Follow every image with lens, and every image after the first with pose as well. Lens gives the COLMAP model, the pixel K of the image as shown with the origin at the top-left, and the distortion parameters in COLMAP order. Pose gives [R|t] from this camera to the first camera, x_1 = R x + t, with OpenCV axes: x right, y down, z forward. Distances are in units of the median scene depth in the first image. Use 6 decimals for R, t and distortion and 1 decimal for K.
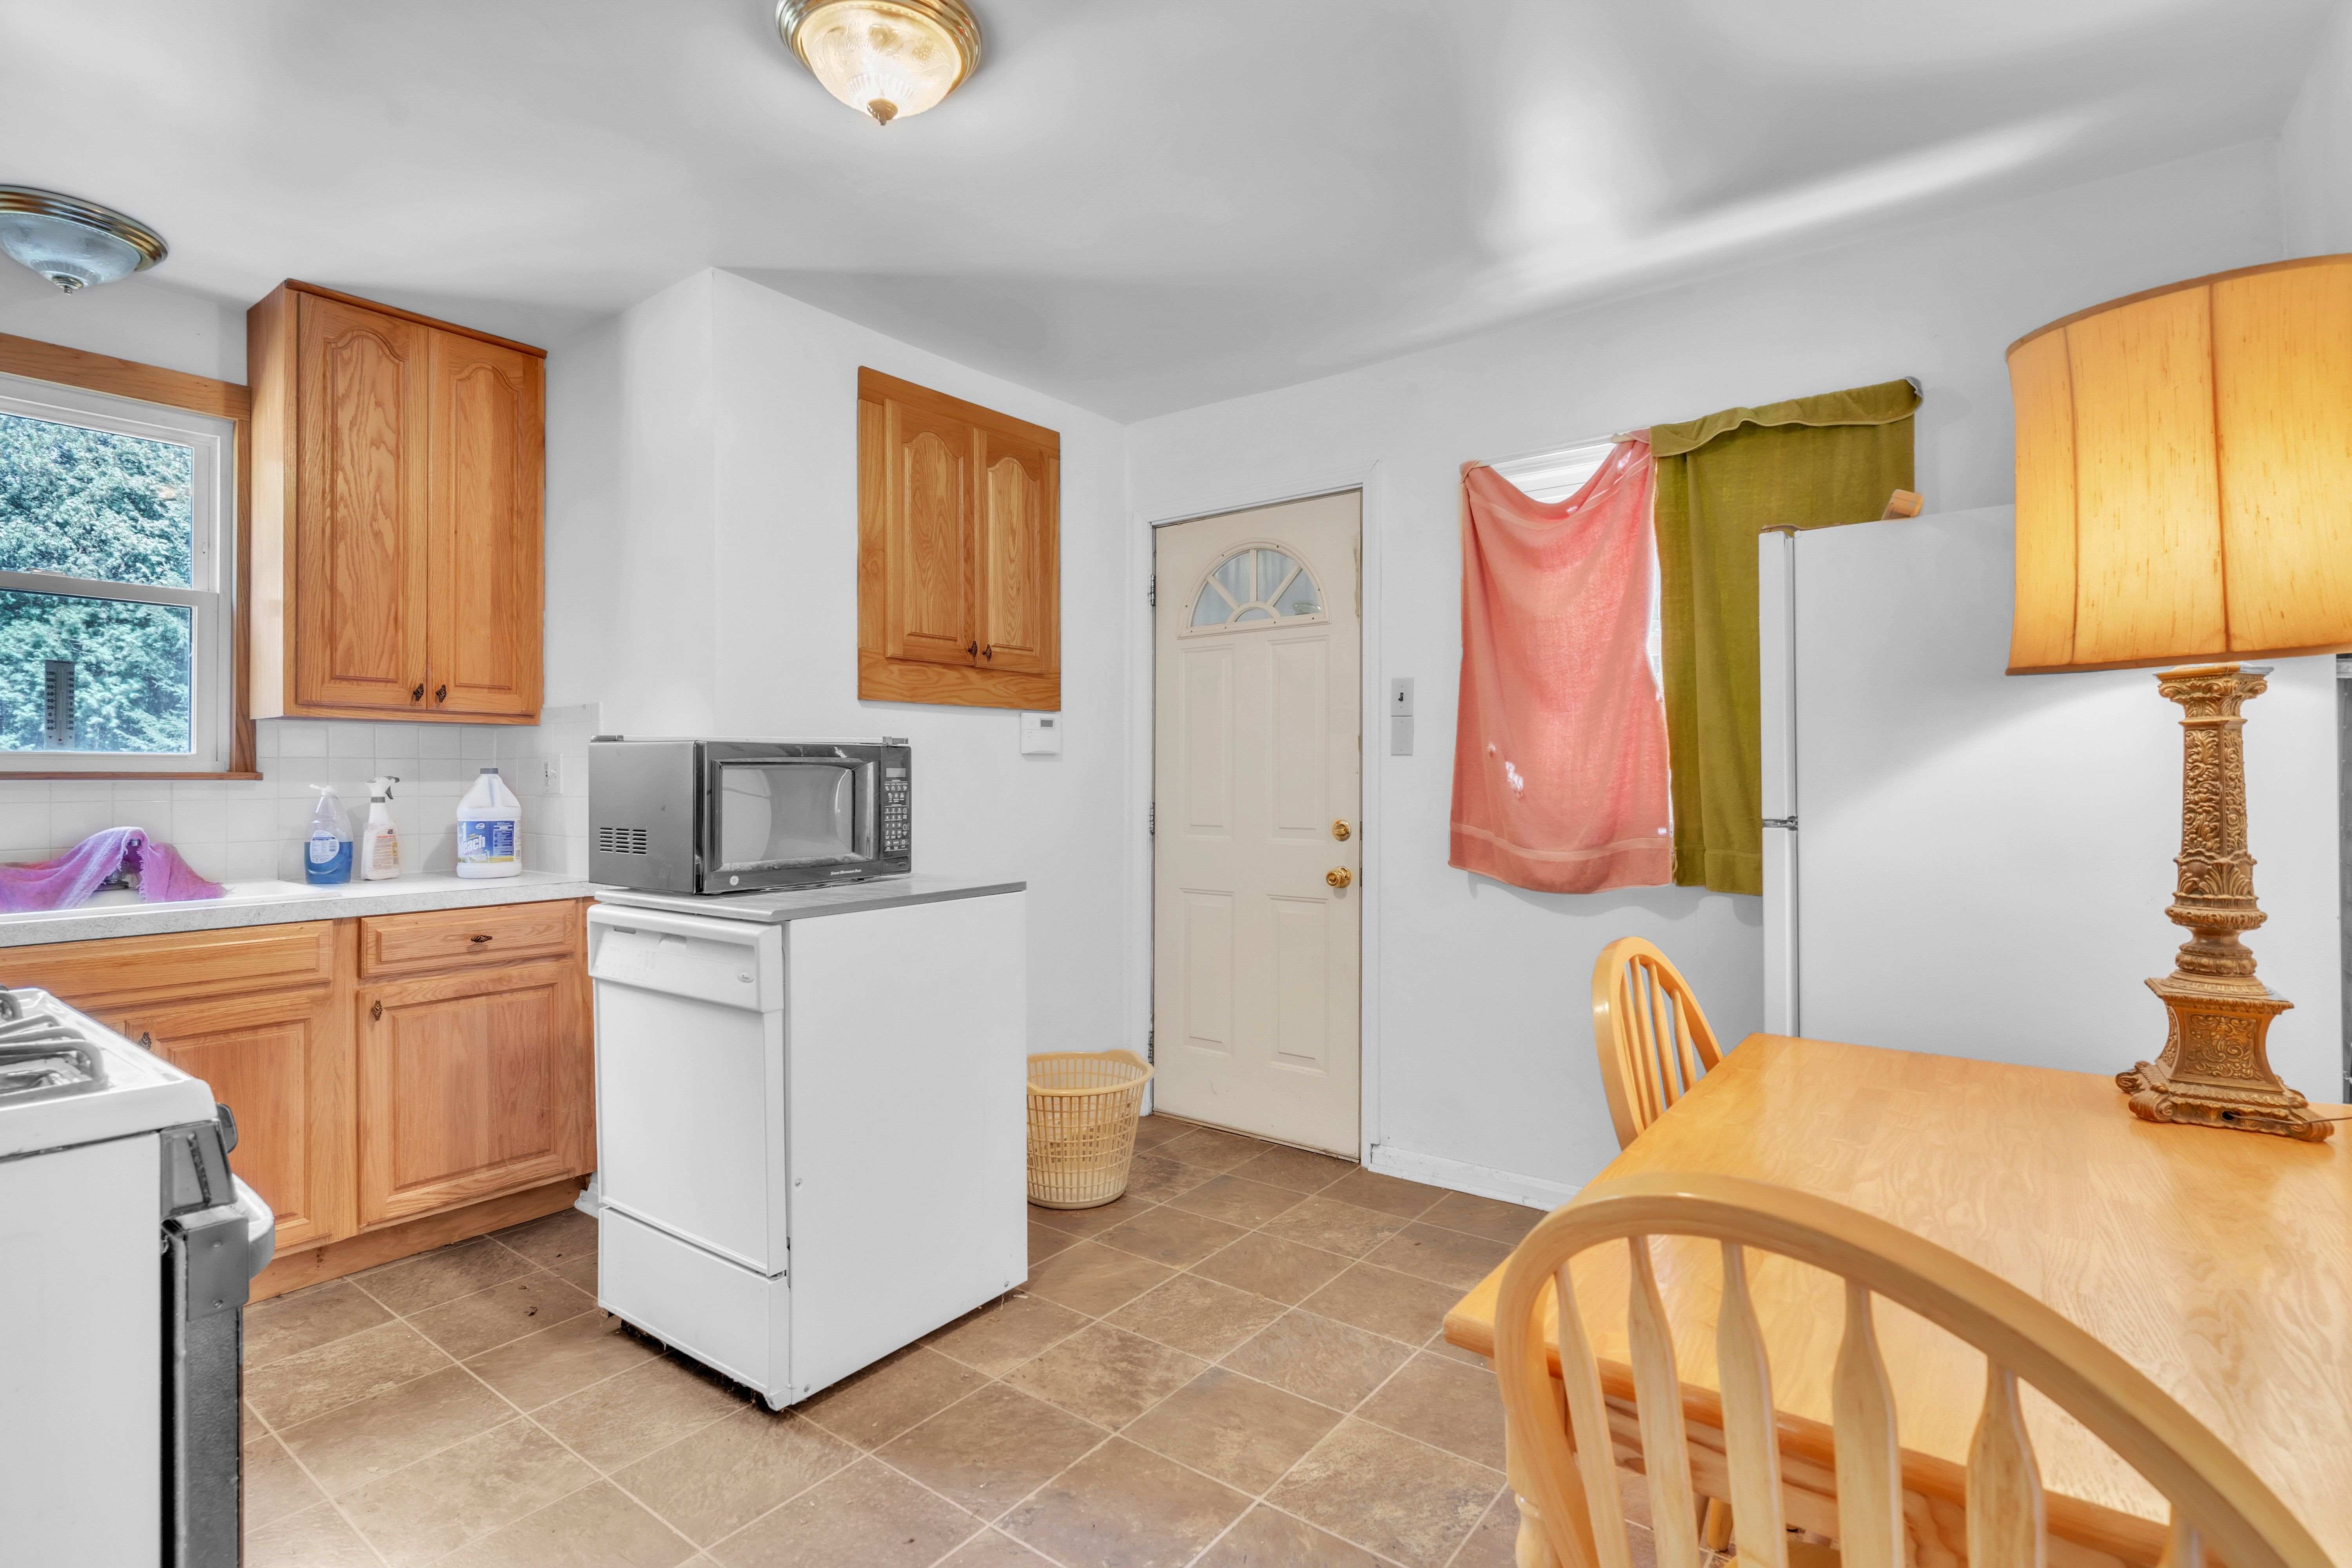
lens RADIAL K [[1125.3, 0, 1182.4], [0, 1125.3, 781.3], [0, 0, 1]] dist [0.000962, 0.000333]
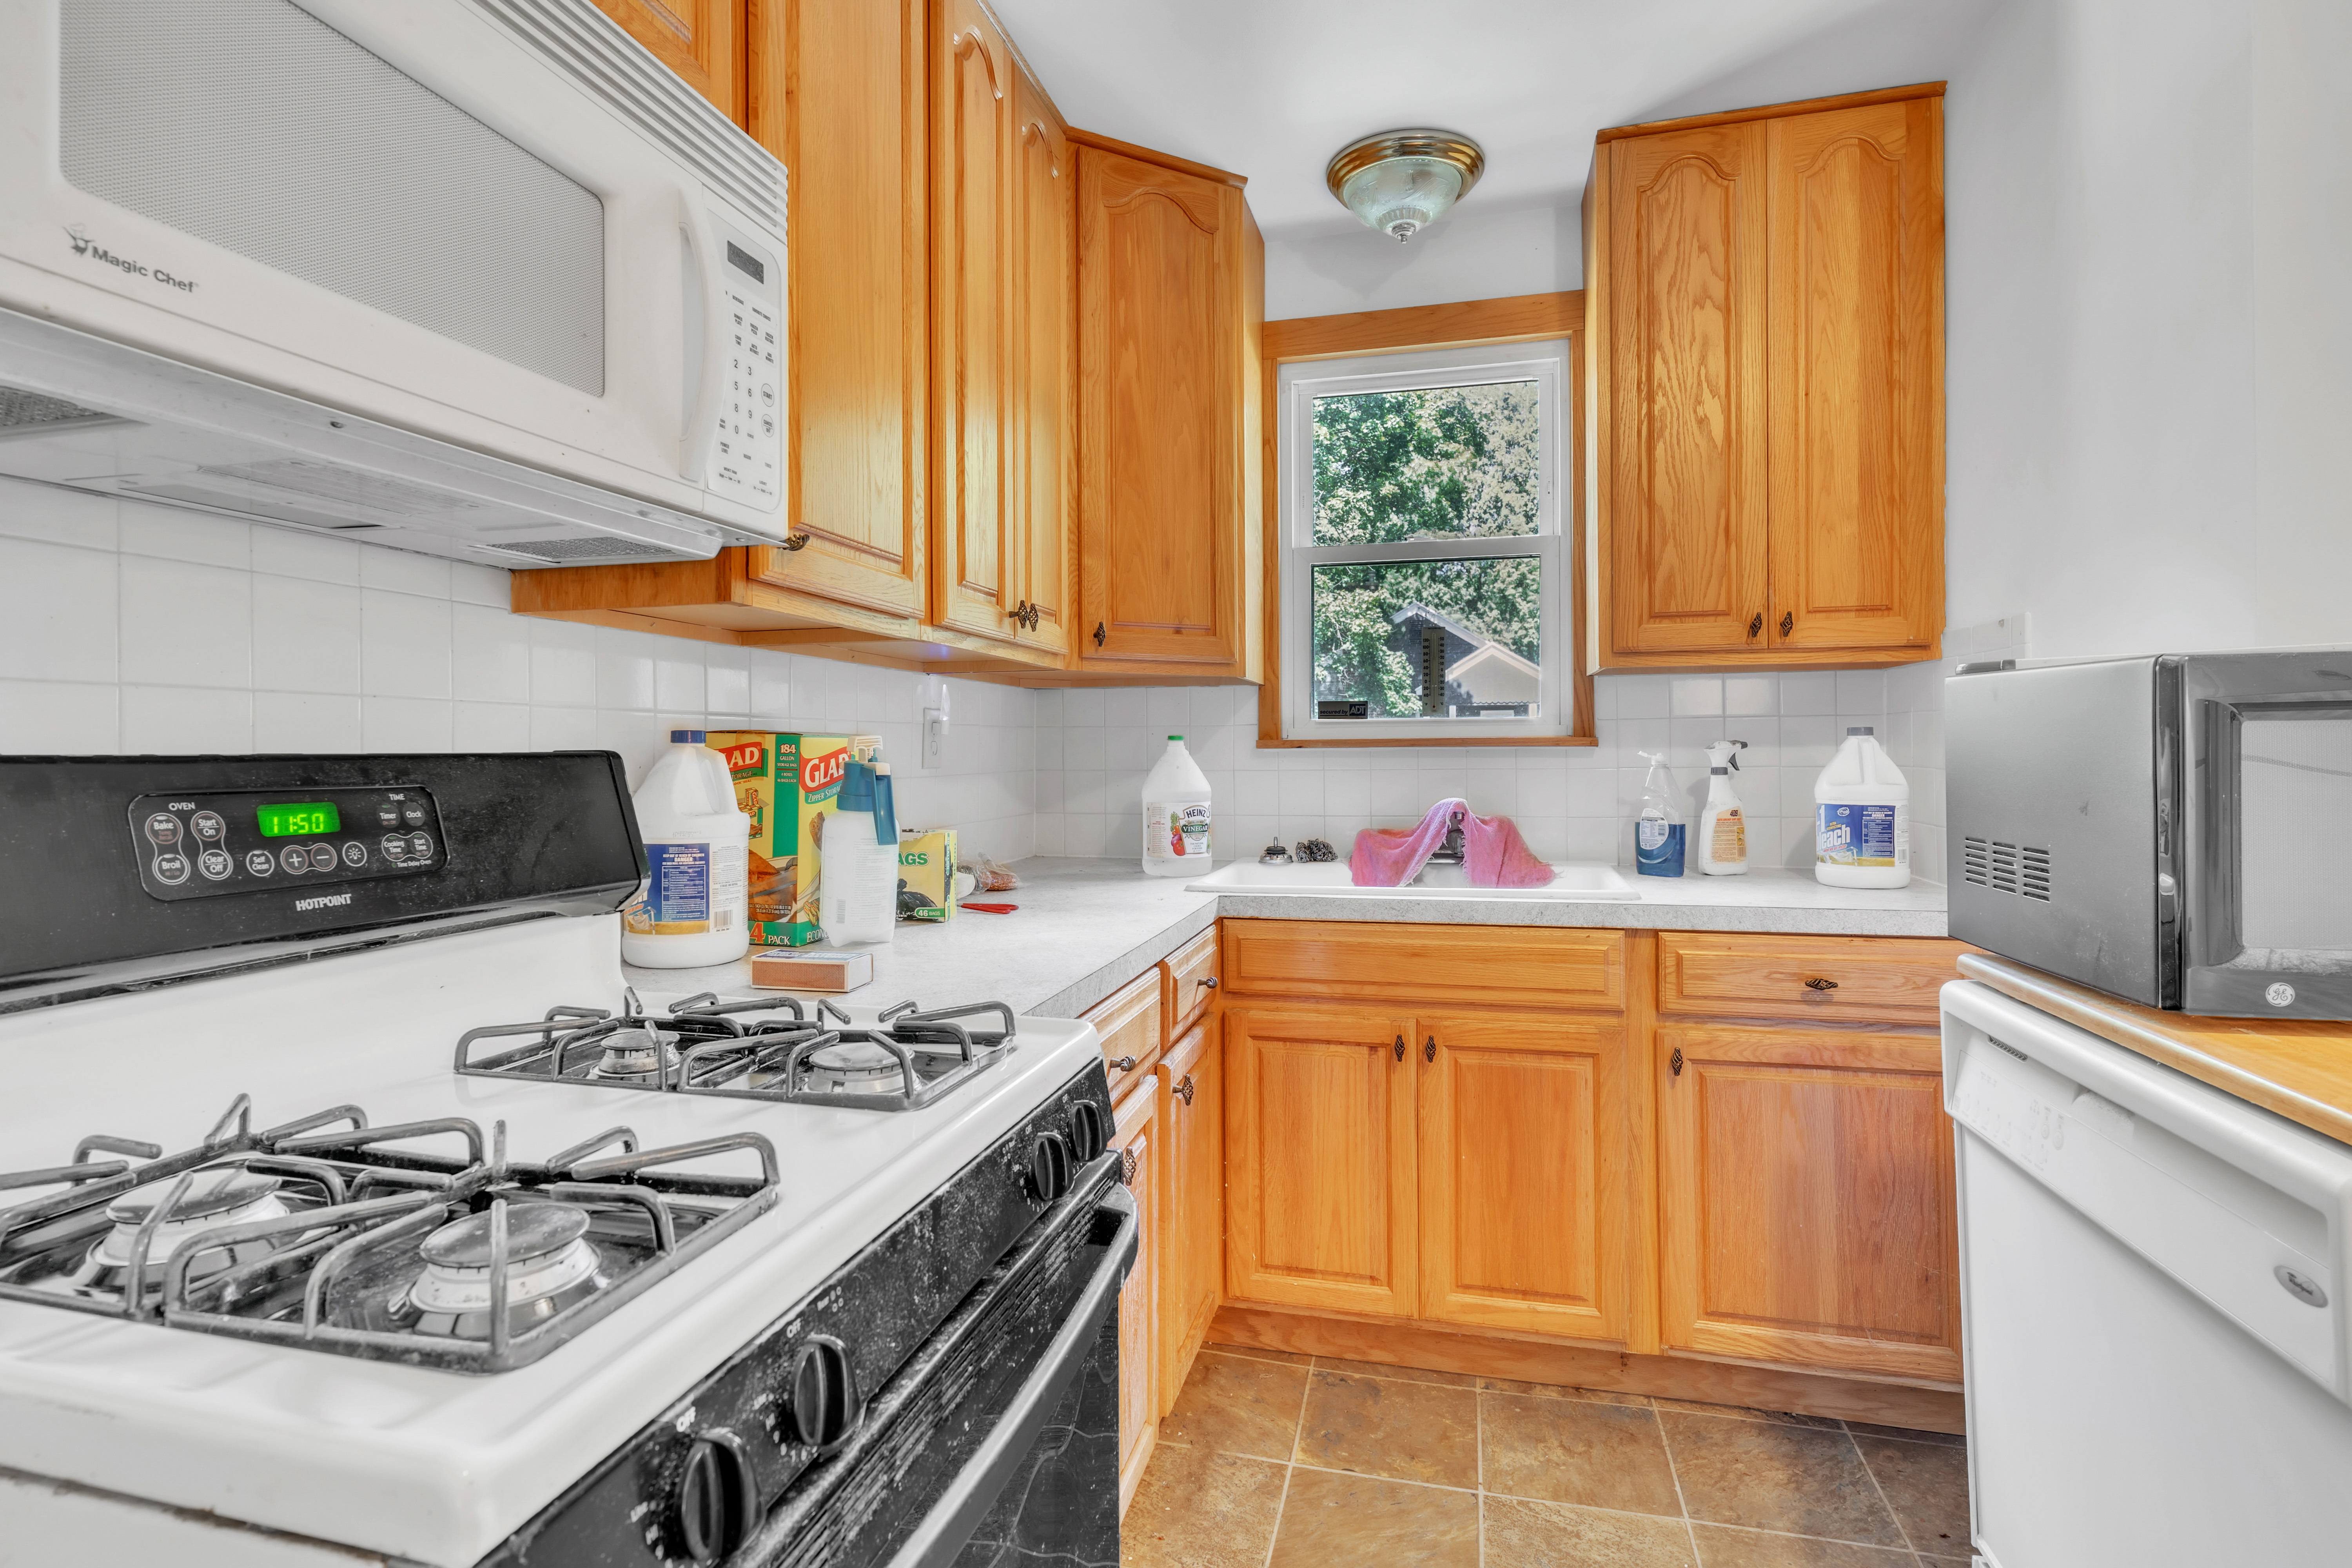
lens RADIAL K [[1150.9, 0, 1170.4], [0, 1150.9, 743.2], [0, 0, 1]] dist [0.001306, 0.000792]
pose [[0.366156, -0.004532, -0.930542, -0.138426], [0.005409, 0.999982, -0.002742, -0.002873], [0.930538, -0.004029, 0.366174, 0.418686]]
